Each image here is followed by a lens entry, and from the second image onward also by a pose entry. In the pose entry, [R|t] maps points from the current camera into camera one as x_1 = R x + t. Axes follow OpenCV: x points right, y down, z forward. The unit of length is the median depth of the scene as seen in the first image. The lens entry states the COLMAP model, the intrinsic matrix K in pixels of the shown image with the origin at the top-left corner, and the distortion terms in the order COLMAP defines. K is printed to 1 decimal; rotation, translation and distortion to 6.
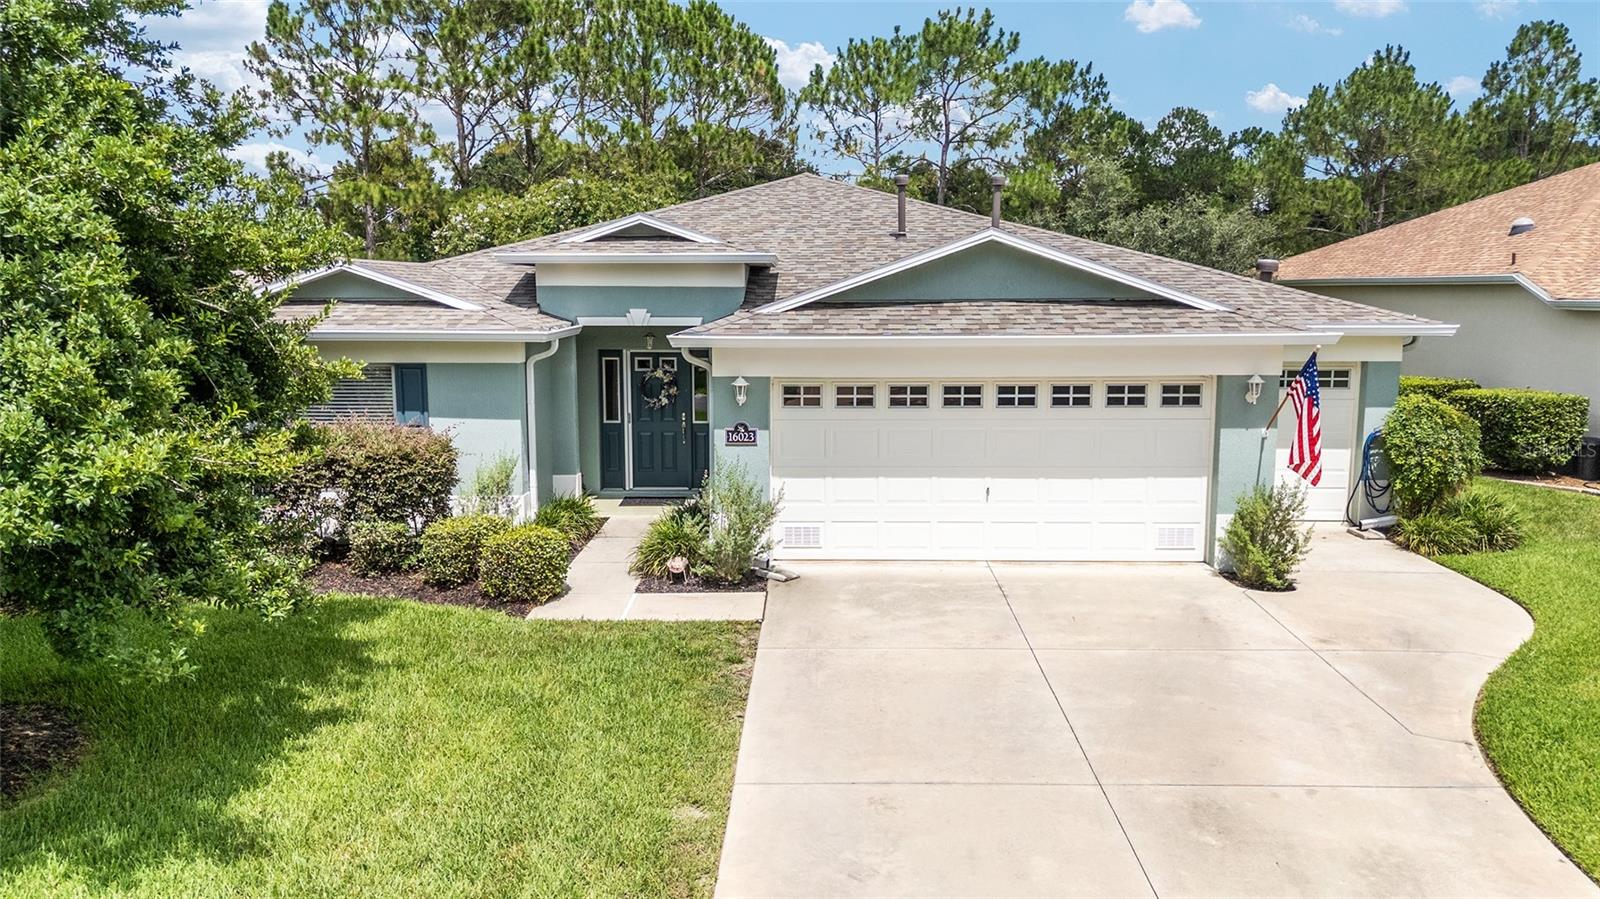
lens RADIAL K [[1167.0, 0, 800.0], [0, 1167.0, 449.5], [0, 0, 1]] dist [0.070438, -0.083002]
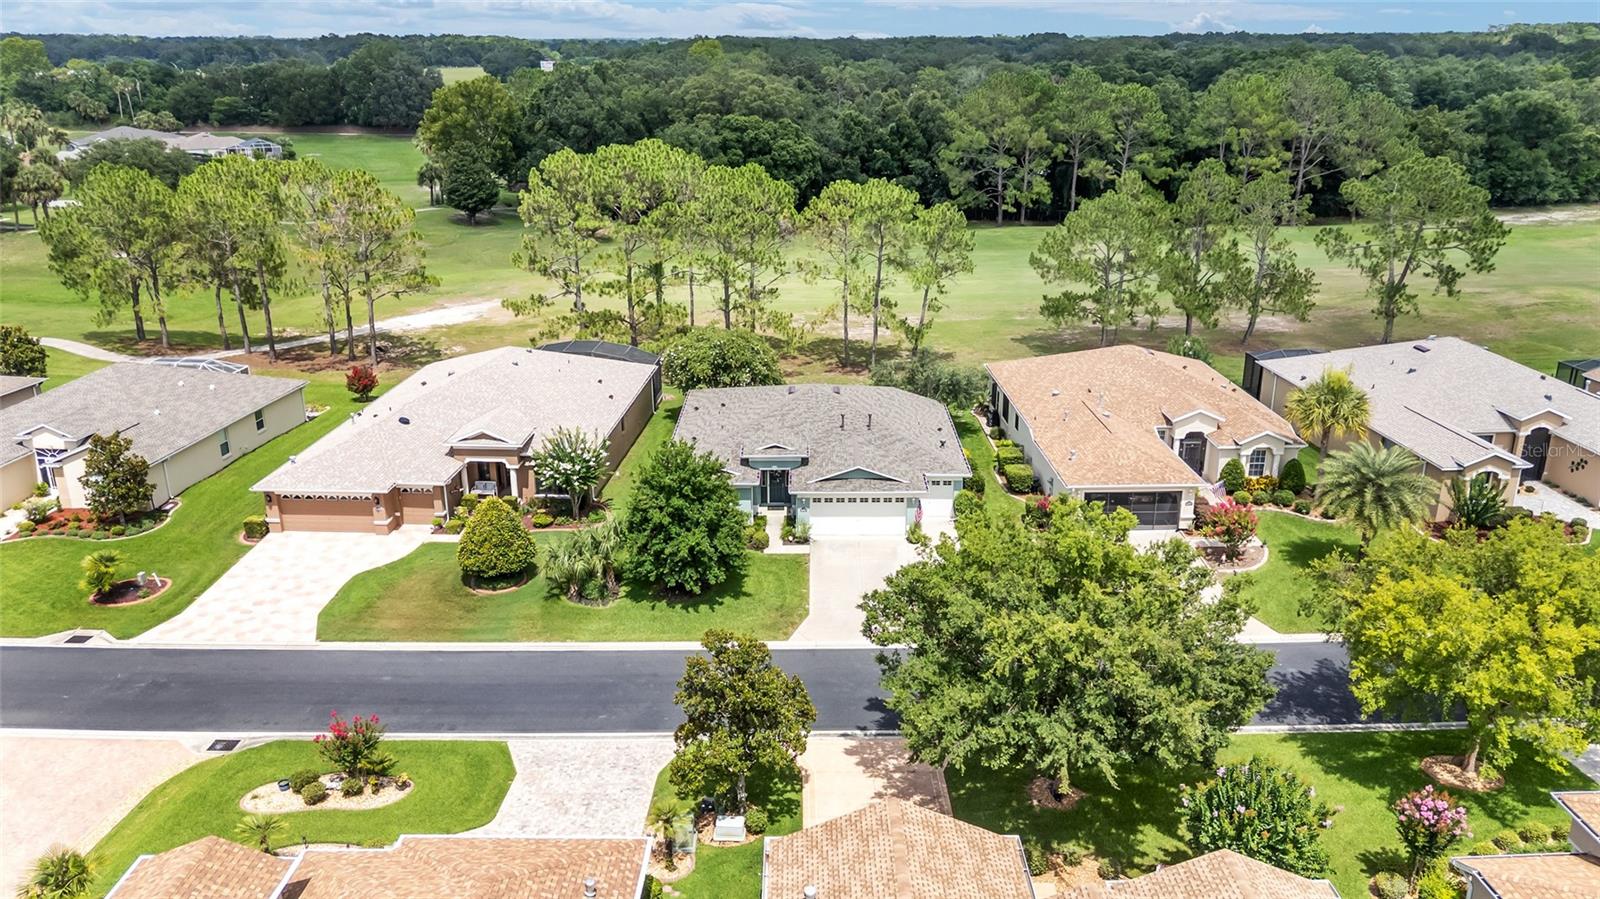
lens RADIAL K [[1167.0, 0, 800.0], [0, 1167.0, 449.5], [0, 0, 1]] dist [0.070438, -0.083002]
pose [[0.999961, -0.008247, 0.003044, -0.079056], [0.007488, 0.980457, 0.196590, -1.172384], [-0.004606, -0.196559, 0.980481, -3.525622]]
